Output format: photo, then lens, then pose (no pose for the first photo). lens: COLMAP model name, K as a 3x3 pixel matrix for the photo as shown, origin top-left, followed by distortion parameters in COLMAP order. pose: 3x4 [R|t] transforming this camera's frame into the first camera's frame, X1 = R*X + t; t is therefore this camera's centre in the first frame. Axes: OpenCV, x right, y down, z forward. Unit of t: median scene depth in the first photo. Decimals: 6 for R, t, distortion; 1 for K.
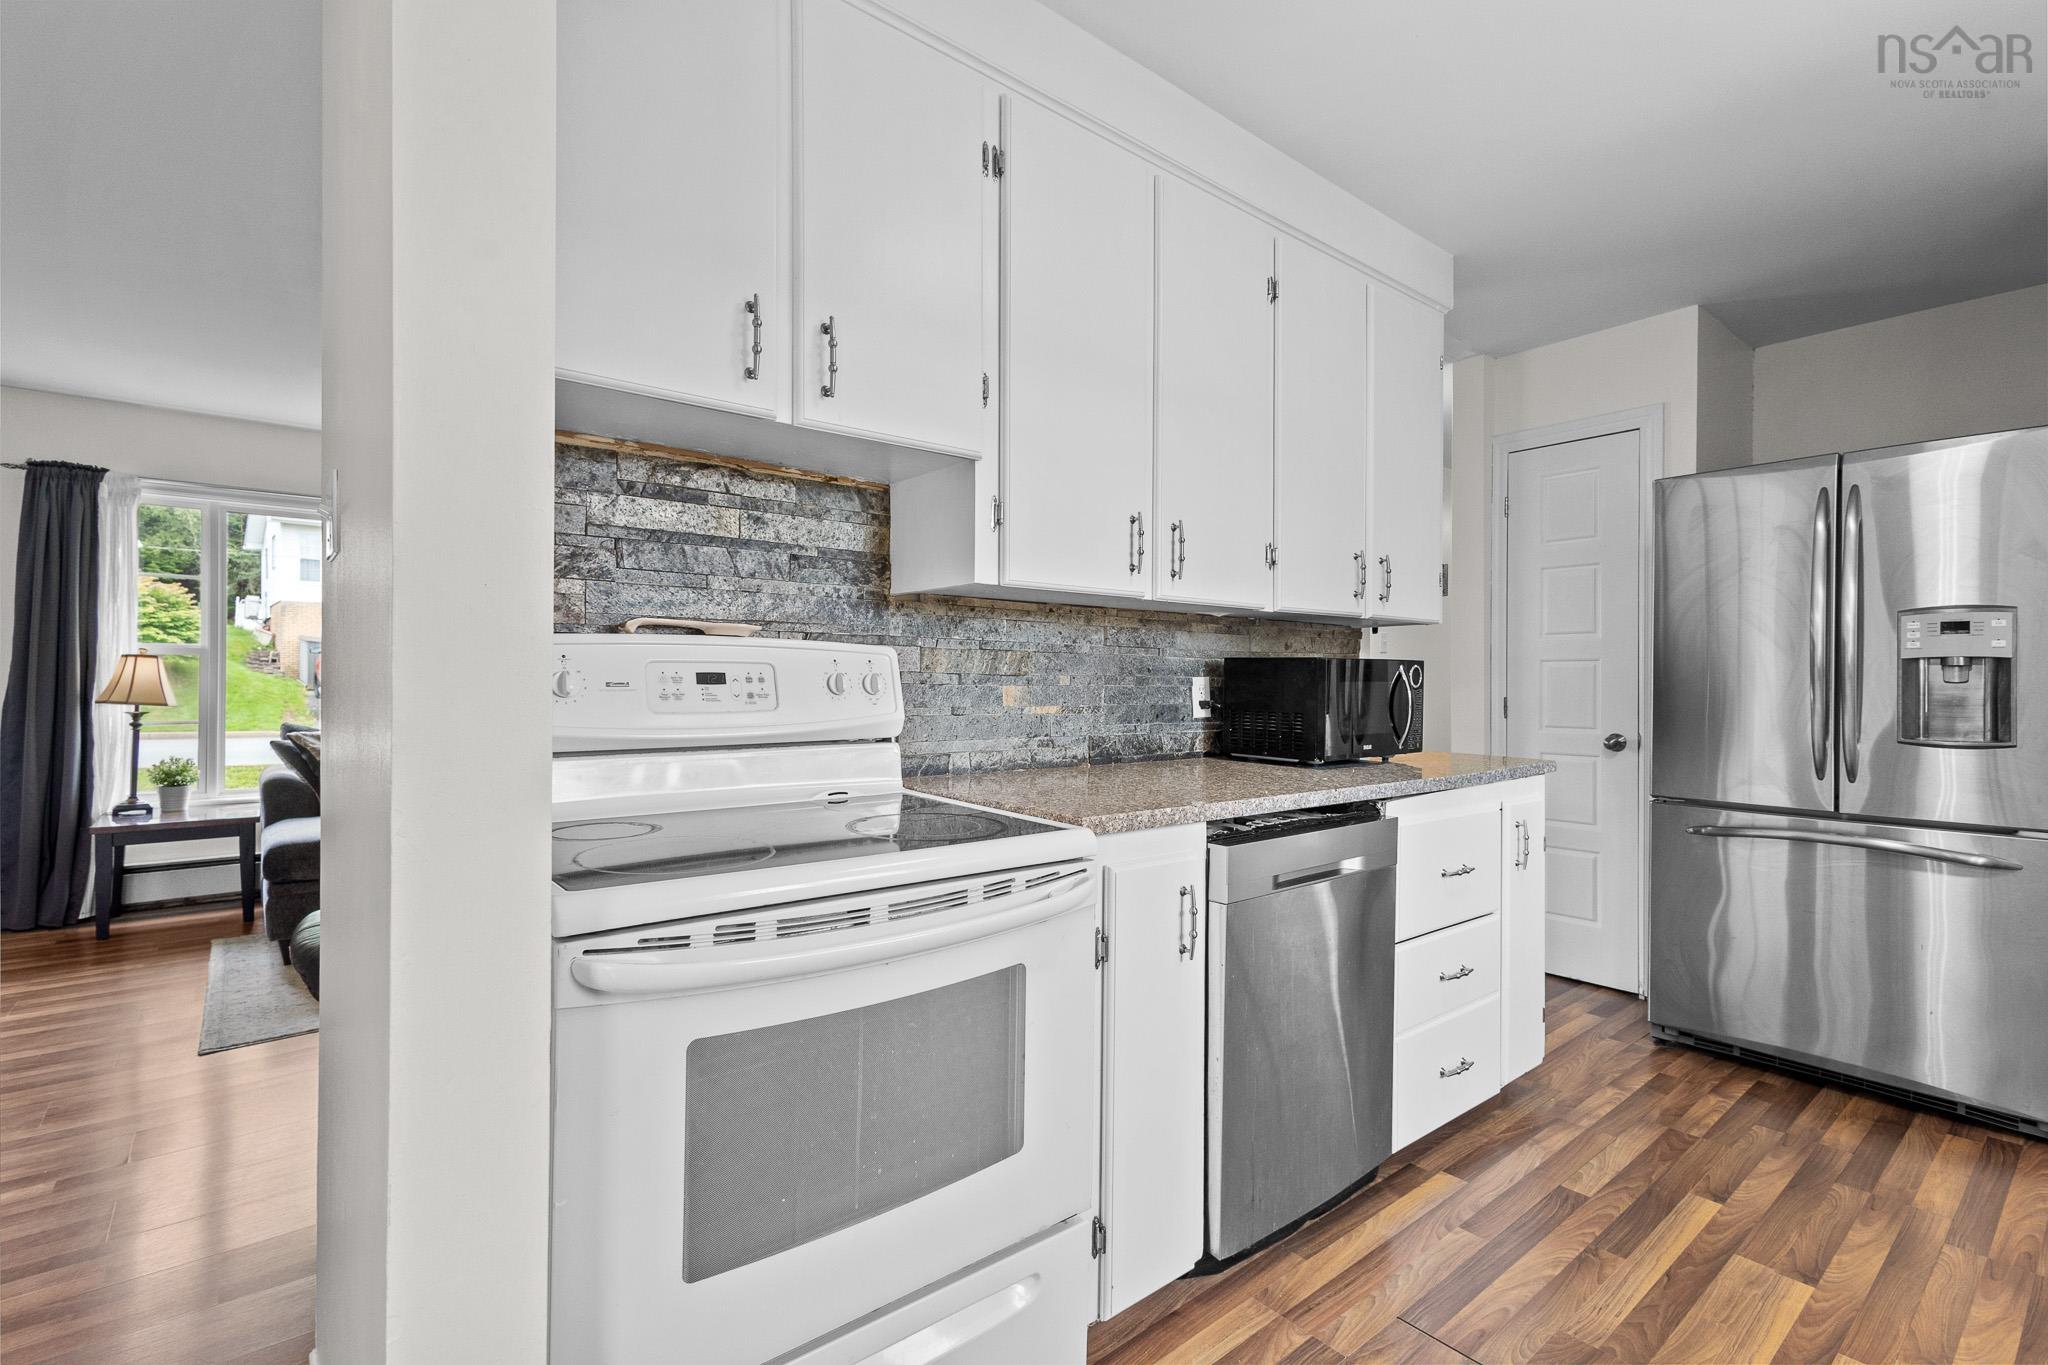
lens RADIAL K [[940.5, 0, 1030.4], [0, 940.5, 675.2], [0, 0, 1]] dist [0.011709, -0.003844]
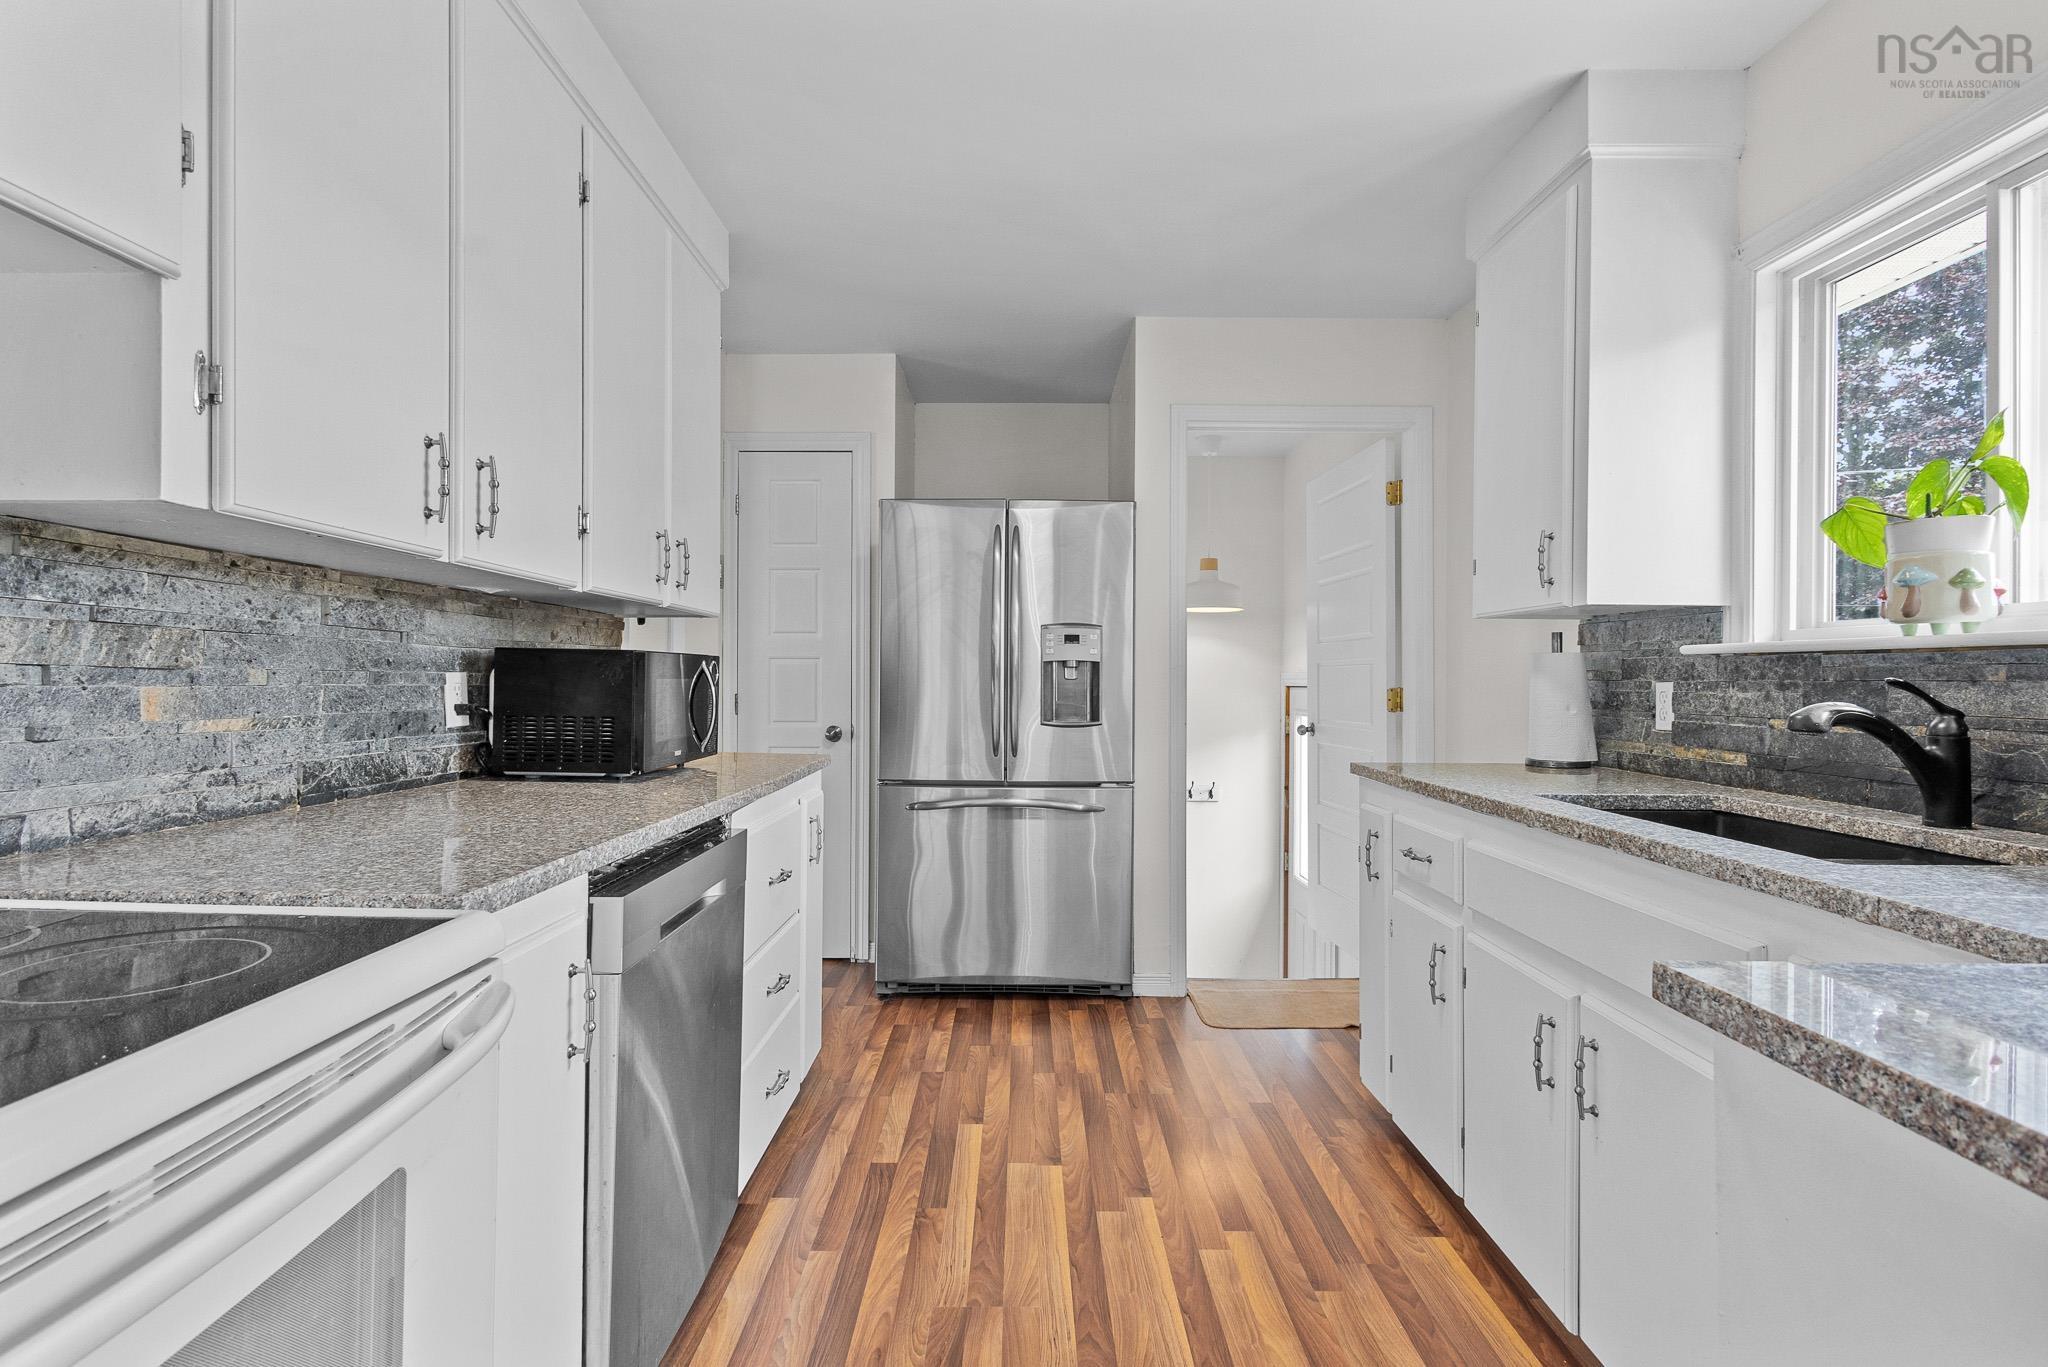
lens RADIAL K [[940.5, 0, 1022.1], [0, 940.5, 678.3], [0, 0, 1]] dist [0.011709, -0.003844]
pose [[0.637786, 0.000173, 0.770214, -0.119243], [-0.005972, 0.999971, 0.004721, 0.000296], [-0.770190, -0.007611, 0.637769, 0.190166]]
